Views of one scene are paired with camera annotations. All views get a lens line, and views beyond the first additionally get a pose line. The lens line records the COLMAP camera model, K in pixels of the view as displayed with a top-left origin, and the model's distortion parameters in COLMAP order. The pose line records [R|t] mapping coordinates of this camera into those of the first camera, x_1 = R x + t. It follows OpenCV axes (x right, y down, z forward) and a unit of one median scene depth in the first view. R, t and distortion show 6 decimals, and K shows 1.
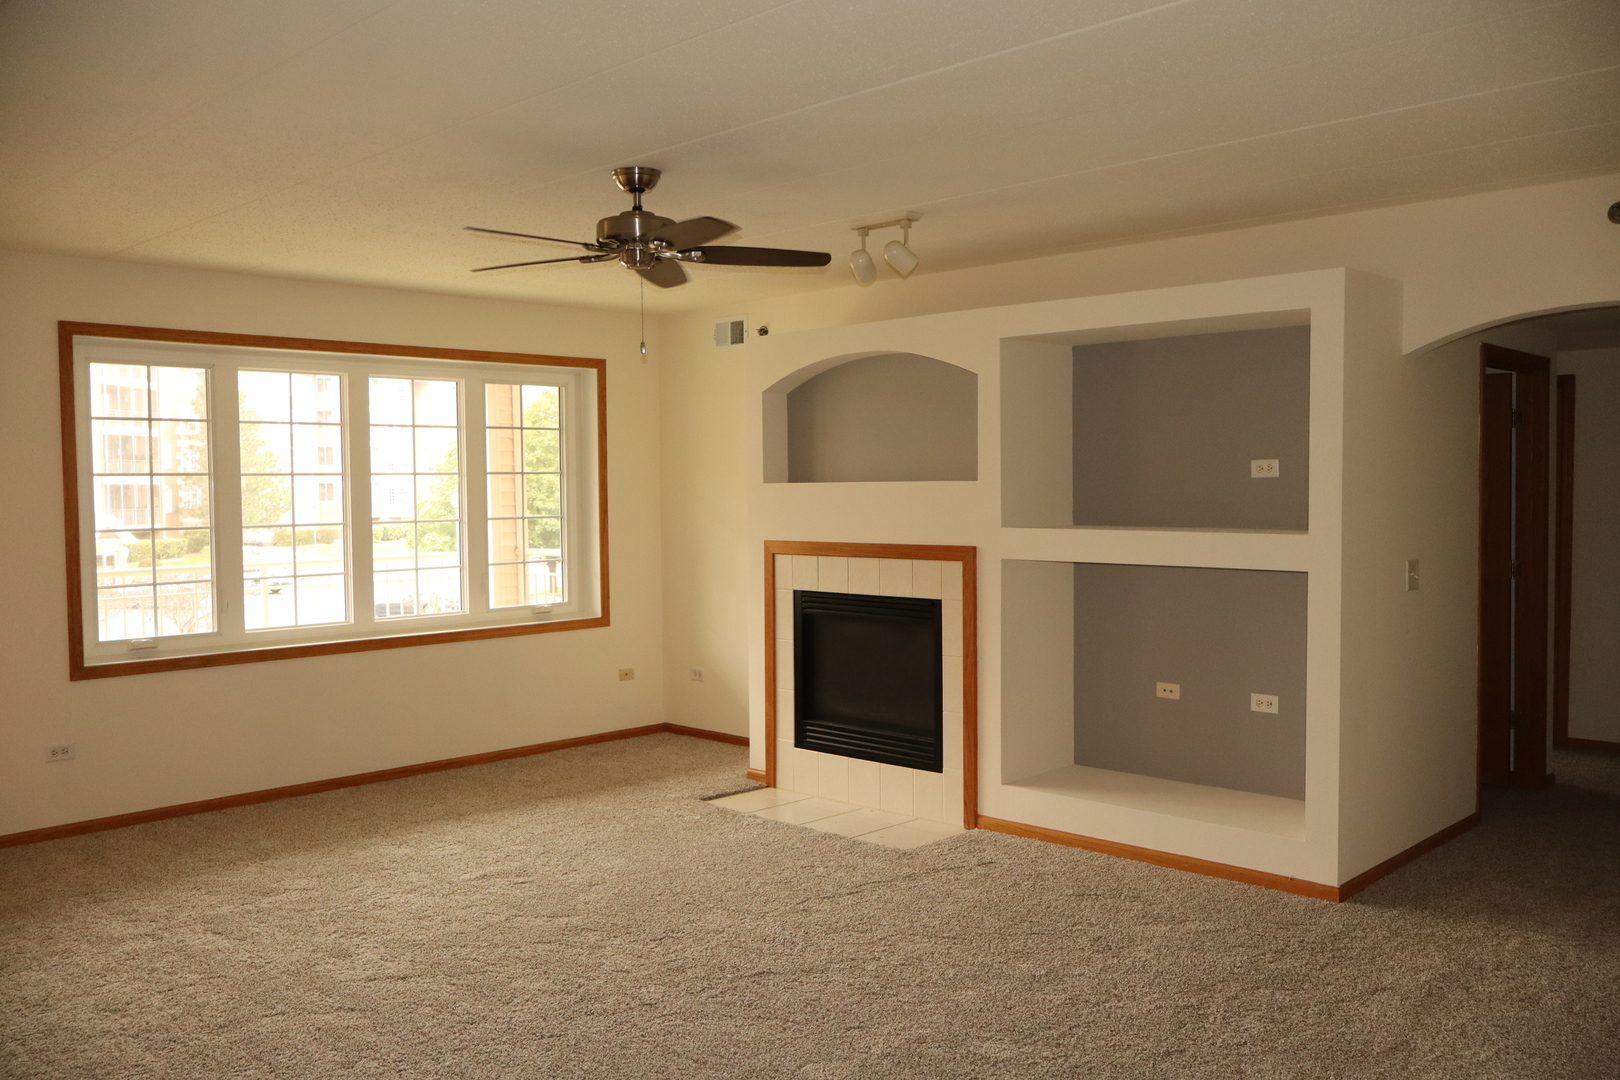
lens RADIAL K [[1348.5, 0, 810.4], [0, 1348.5, 535.7], [0, 0, 1]] dist [-0.006950, 0.009061]
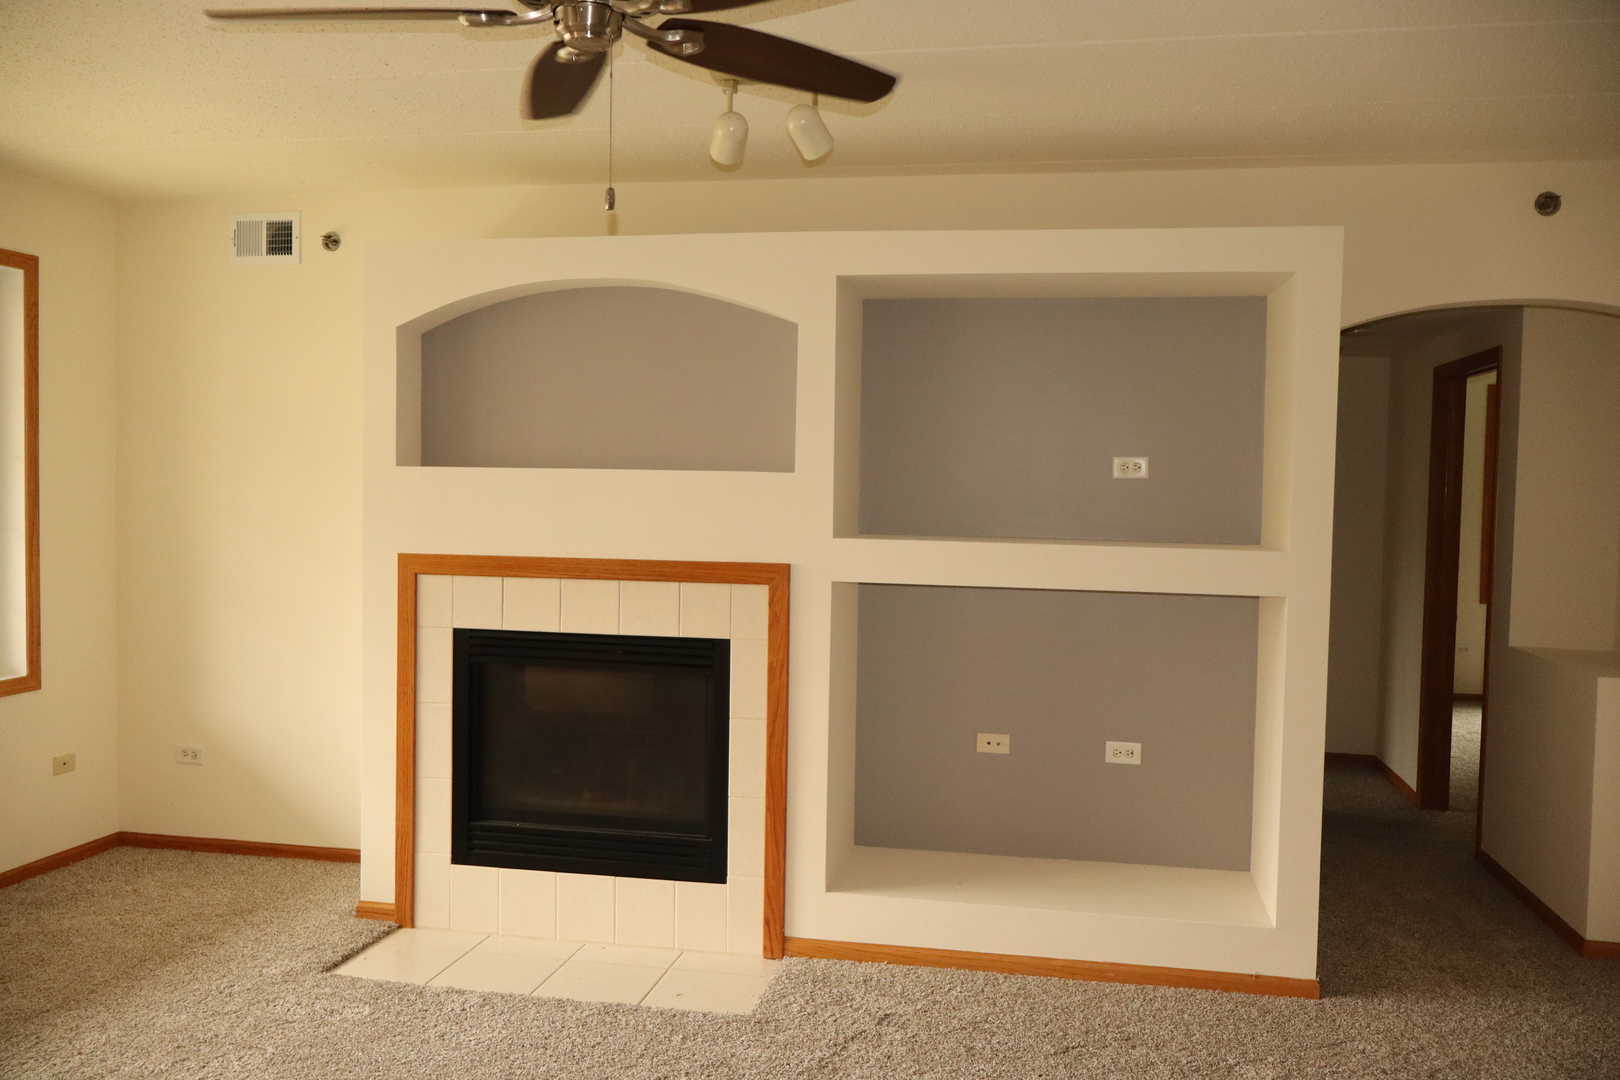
lens RADIAL K [[1348.5, 0, 810.4], [0, 1348.5, 535.7], [0, 0, 1]] dist [-0.006950, 0.009061]
pose [[0.837615, 0.002078, 0.546257, -0.252347], [-0.004327, 0.999987, 0.002830, -0.008959], [-0.546243, -0.004734, 0.837613, 0.383495]]
